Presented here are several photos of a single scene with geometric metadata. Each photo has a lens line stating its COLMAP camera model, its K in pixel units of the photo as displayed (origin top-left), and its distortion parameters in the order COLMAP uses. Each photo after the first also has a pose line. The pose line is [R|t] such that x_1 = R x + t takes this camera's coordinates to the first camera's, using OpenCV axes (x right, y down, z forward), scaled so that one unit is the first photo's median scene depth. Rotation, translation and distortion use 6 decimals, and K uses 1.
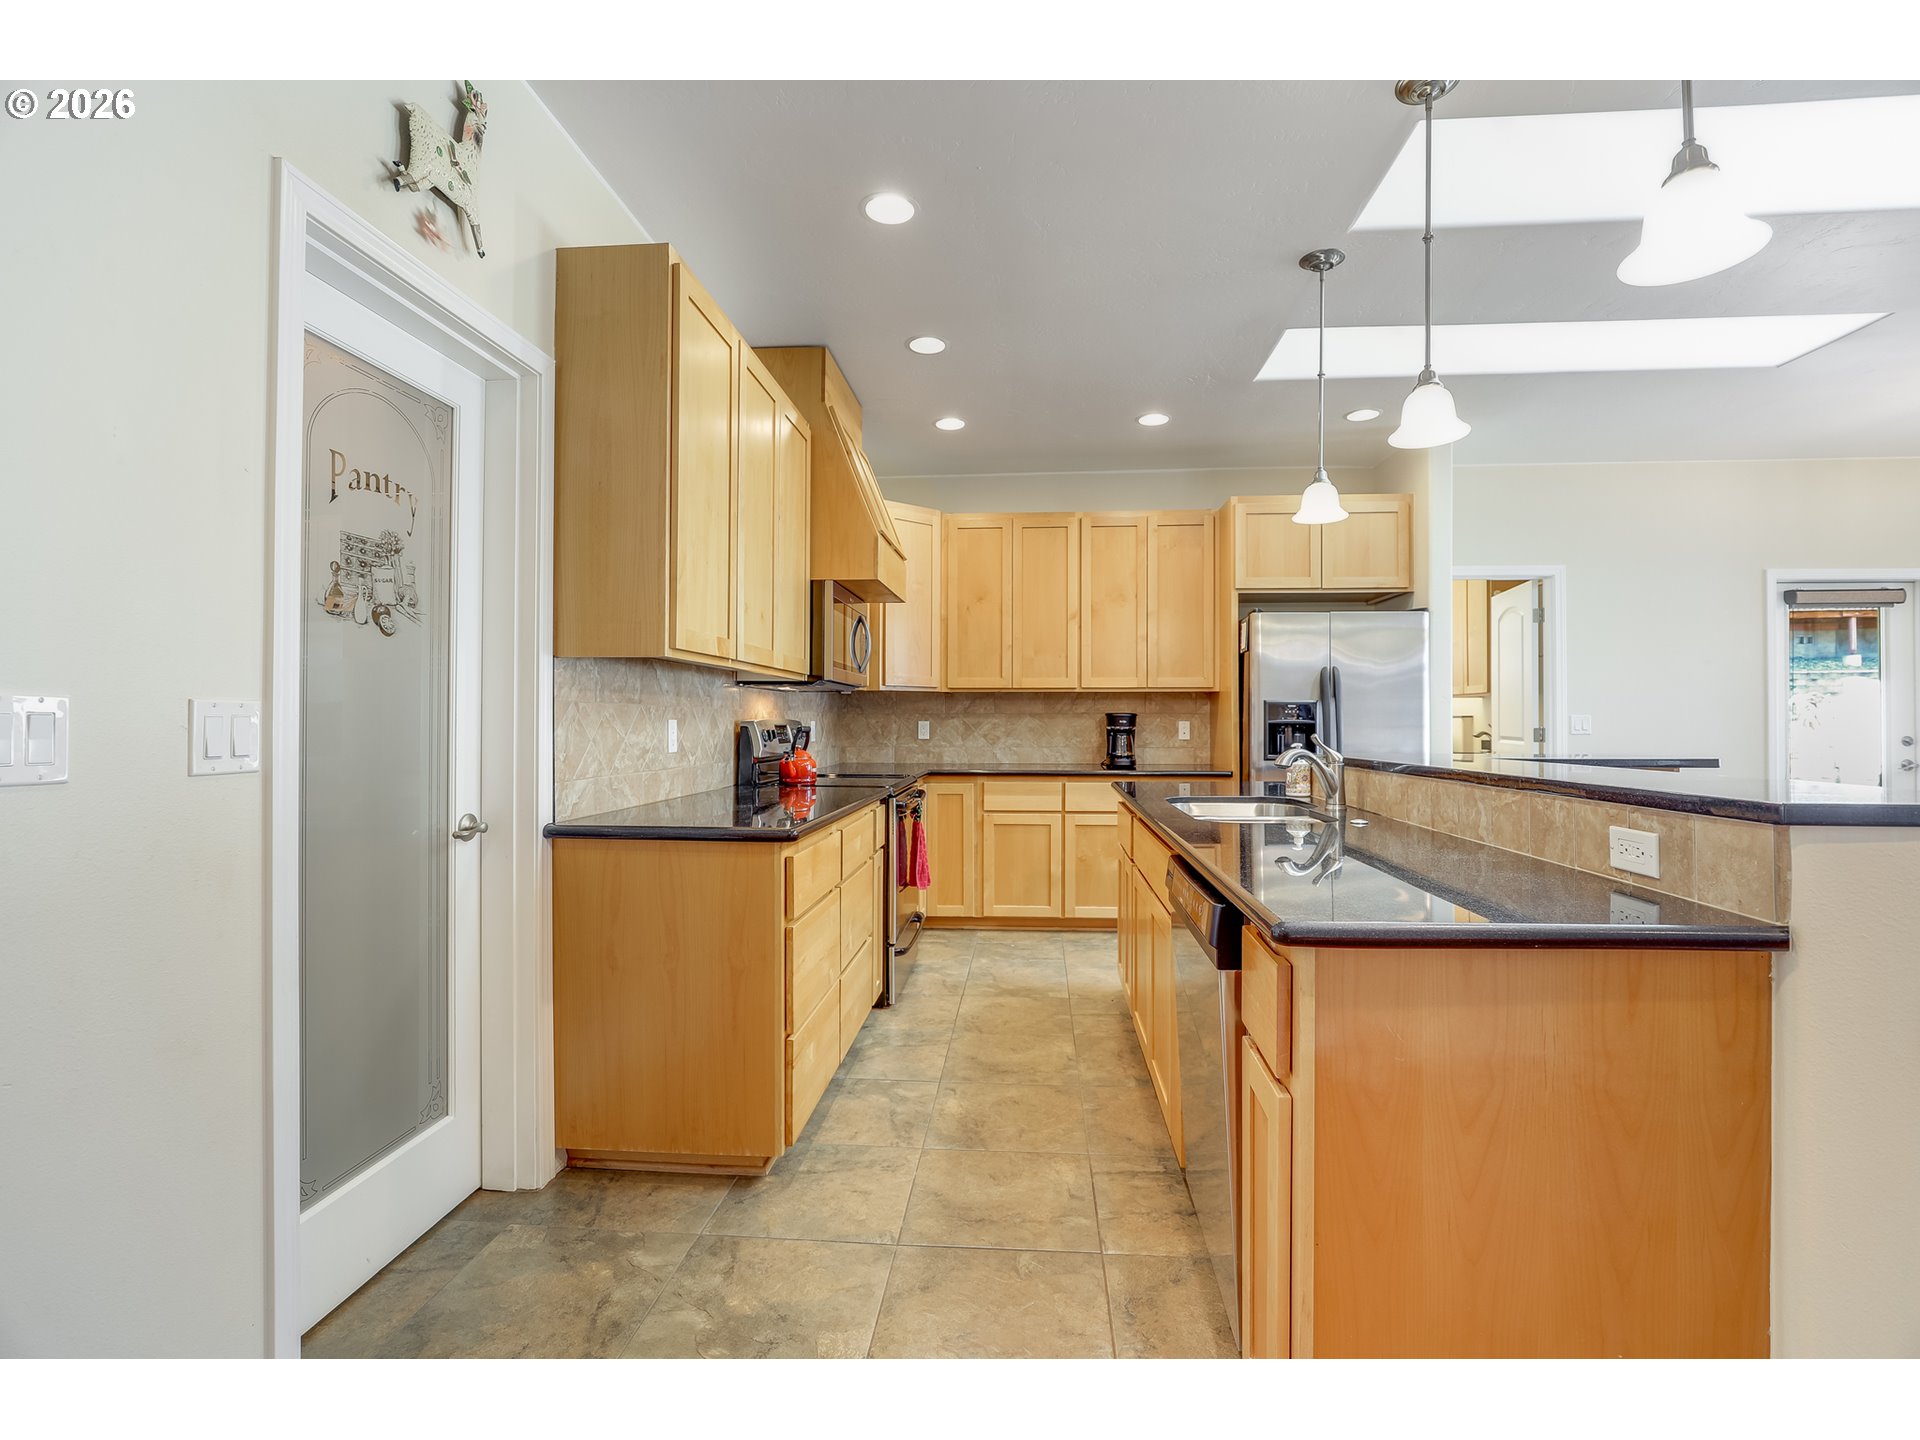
lens RADIAL K [[888.0, 0, 969.8], [0, 888.0, 712.9], [0, 0, 1]] dist [-0.017812, -0.000217]
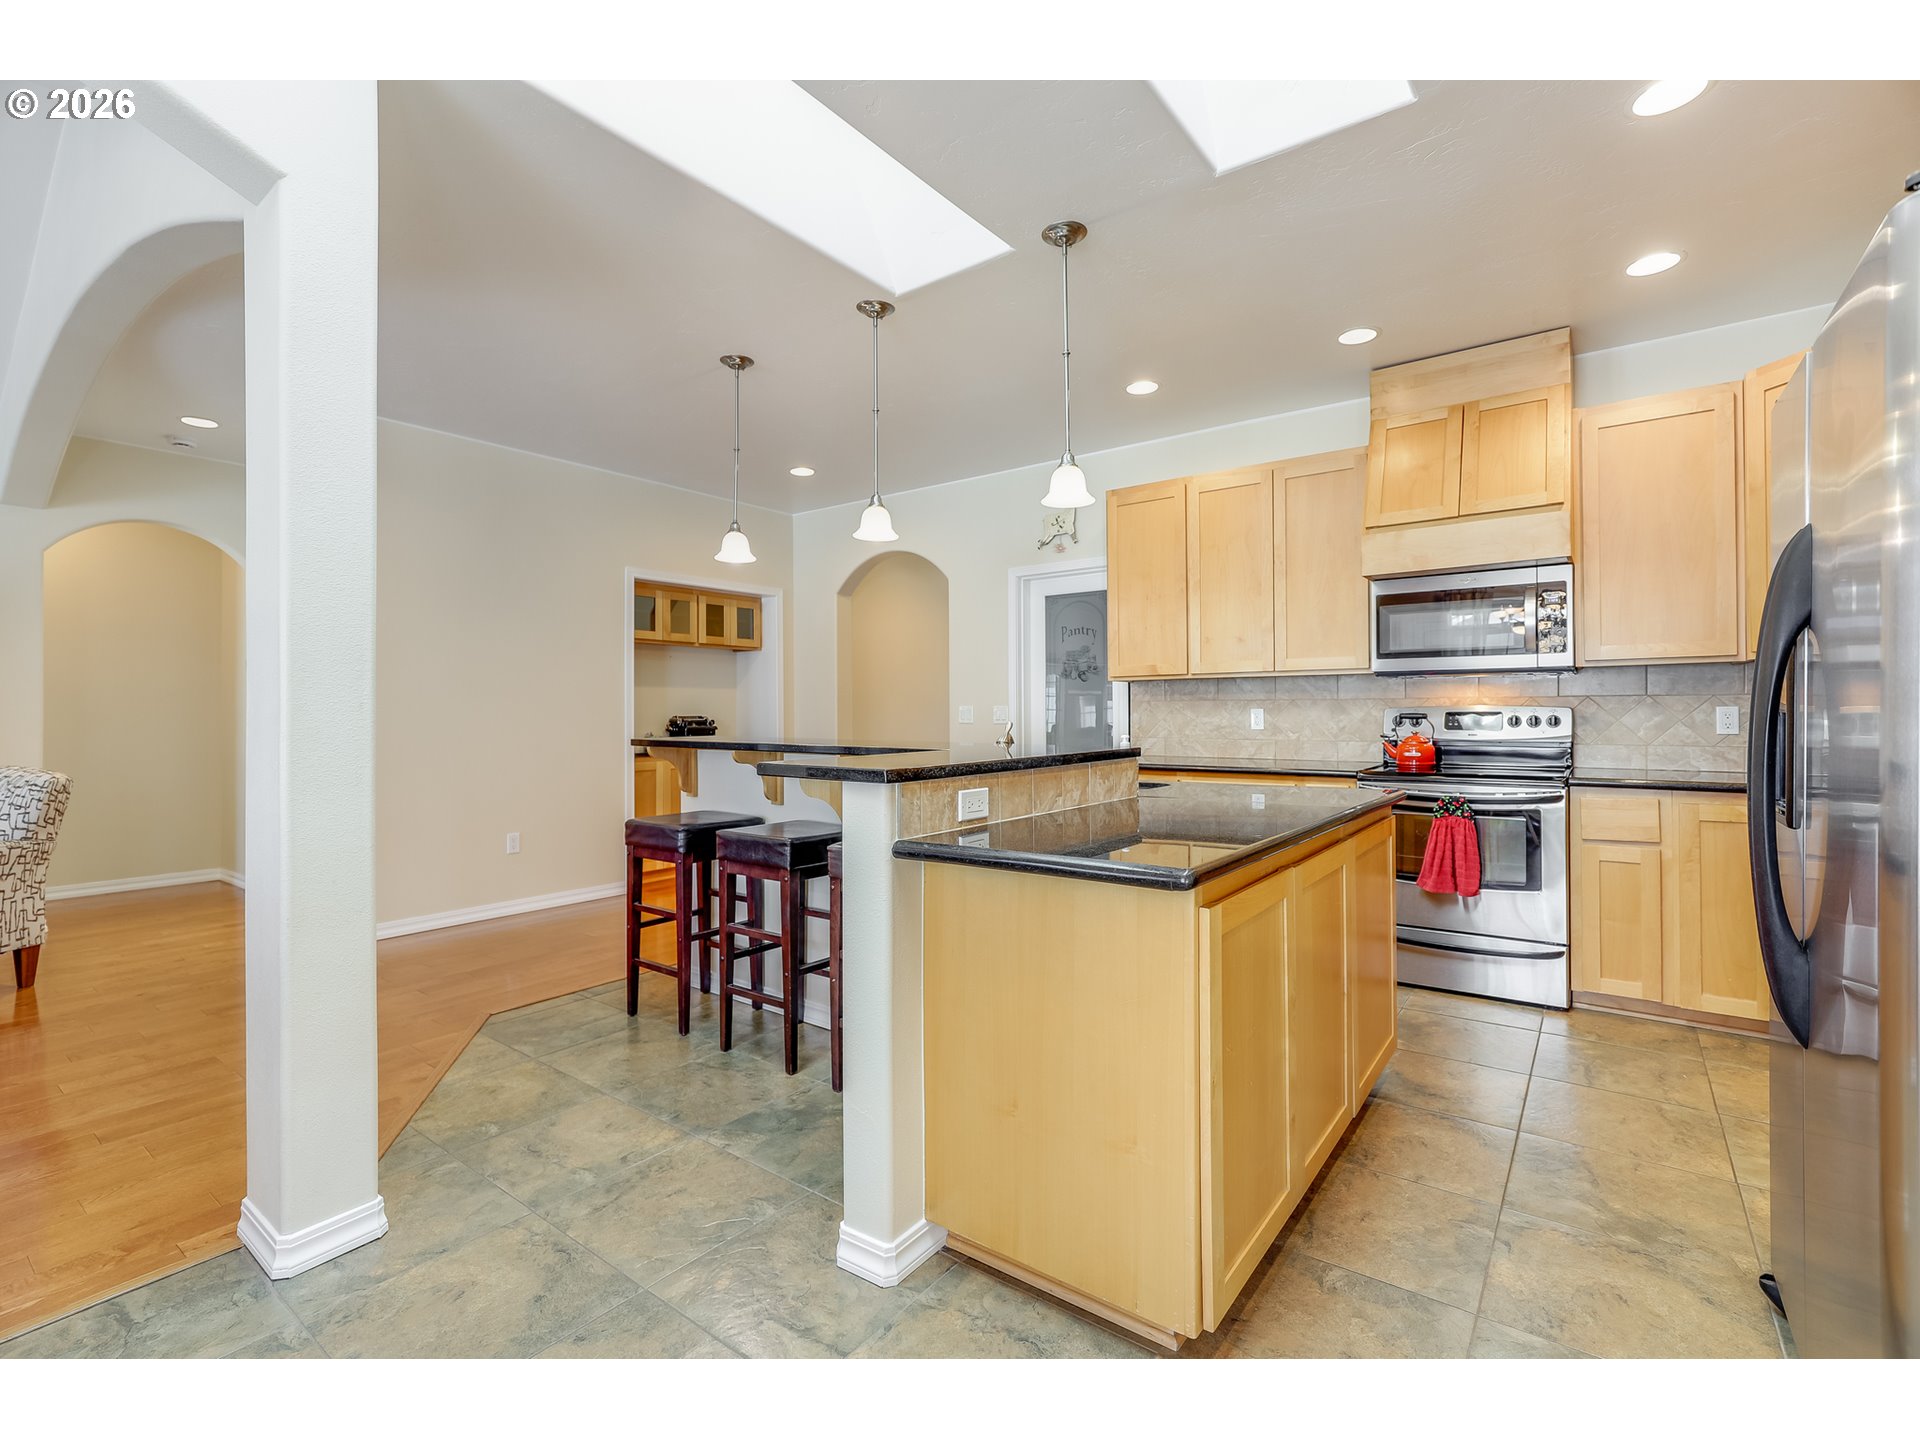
lens RADIAL K [[864.6, 0, 963.9], [0, 864.6, 710.9], [0, 0, 1]] dist [-0.013733, 0.003817]
pose [[-0.537542, 0.001172, -0.843236, 1.039004], [0.013354, 0.999885, -0.007123, 0.013196], [0.843131, -0.015090, -0.537496, 1.160683]]
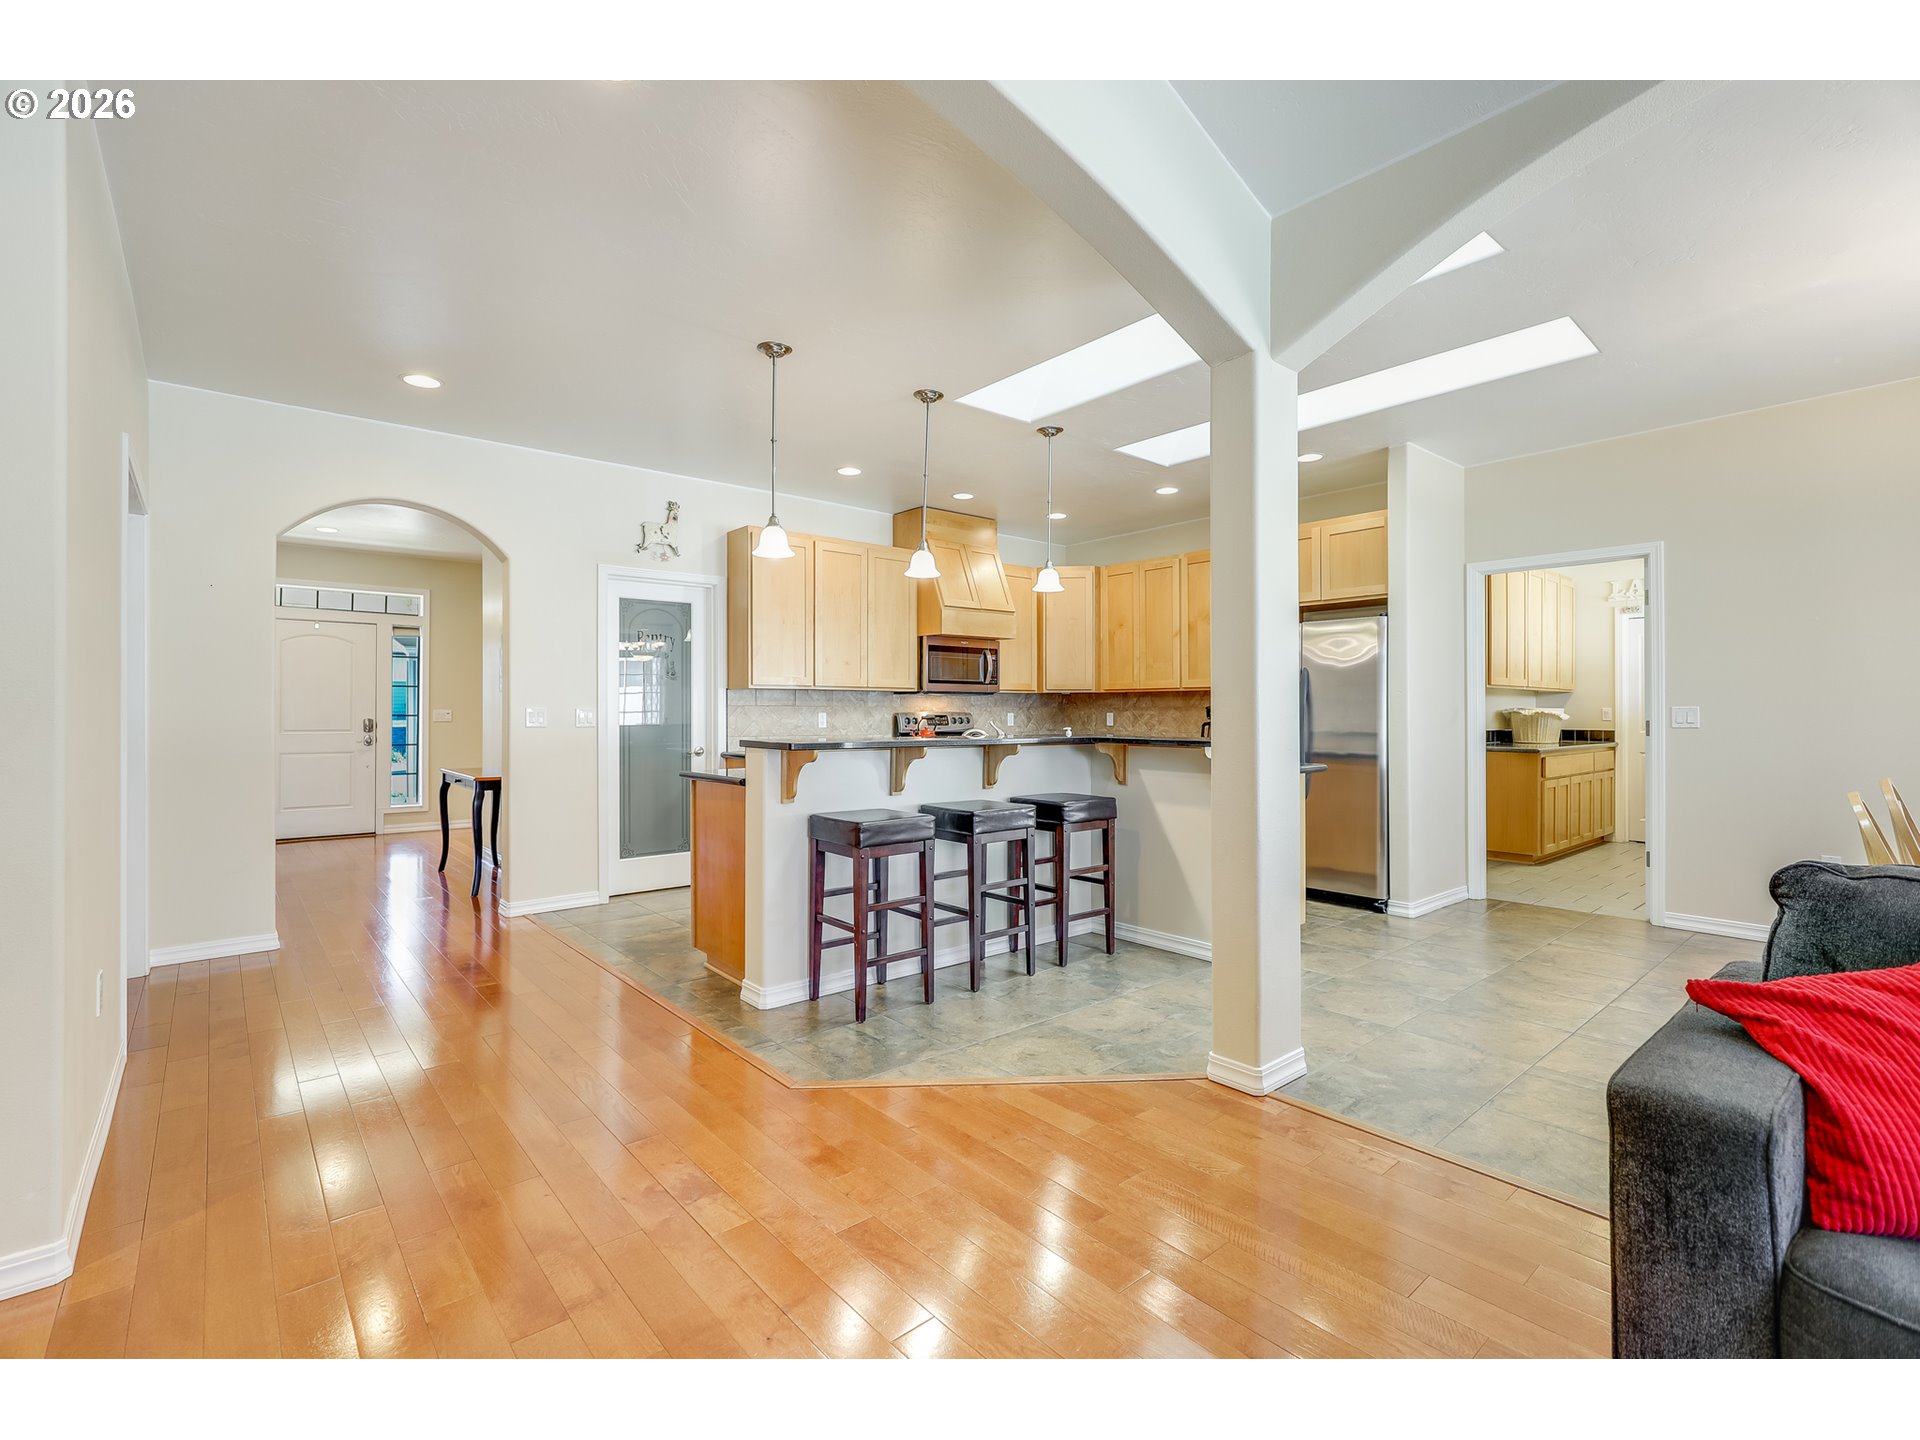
lens RADIAL K [[871.2, 0, 960.8], [0, 871.2, 715.1], [0, 0, 1]] dist [-0.011239, 0.001107]
pose [[0.704804, 0.001926, -0.709400, 1.176284], [0.007605, 0.999918, 0.010270, -0.004803], [0.709362, -0.012633, 0.704731, -0.212875]]
